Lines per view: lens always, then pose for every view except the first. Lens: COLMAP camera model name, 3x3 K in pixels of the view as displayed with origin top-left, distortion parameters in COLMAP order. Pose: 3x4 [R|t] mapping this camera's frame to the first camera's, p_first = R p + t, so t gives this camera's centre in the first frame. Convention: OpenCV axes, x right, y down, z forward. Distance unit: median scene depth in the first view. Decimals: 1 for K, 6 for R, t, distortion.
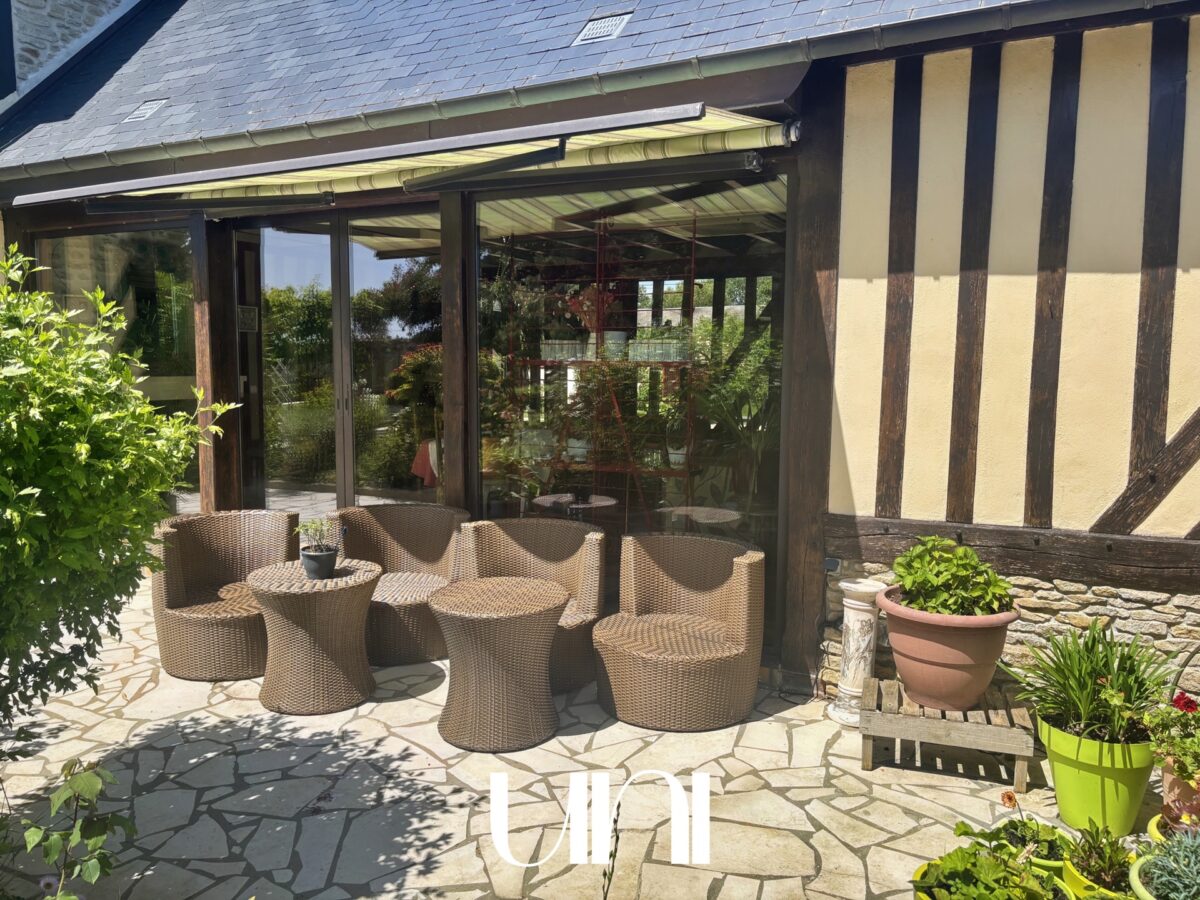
lens RADIAL K [[891.6, 0, 597.8], [0, 891.6, 442.2], [0, 0, 1]] dist [0.066406, -0.075589]
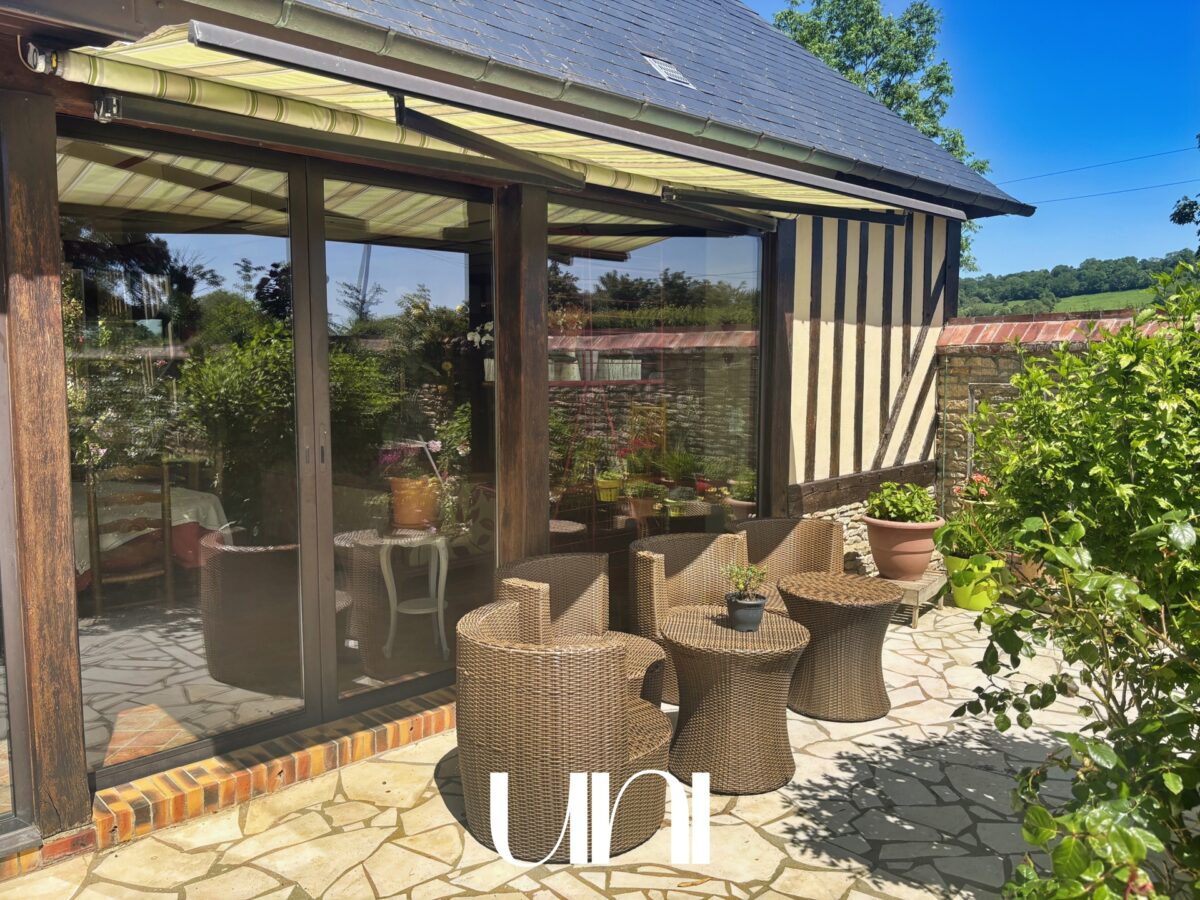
lens RADIAL K [[891.6, 0, 600.8], [0, 891.6, 457.4], [0, 0, 1]] dist [0.066406, -0.075589]
pose [[0.324894, -0.100575, 0.940388, -1.285169], [0.095464, 0.992738, 0.073192, -0.106464], [-0.940920, 0.065993, 0.332136, 0.908088]]
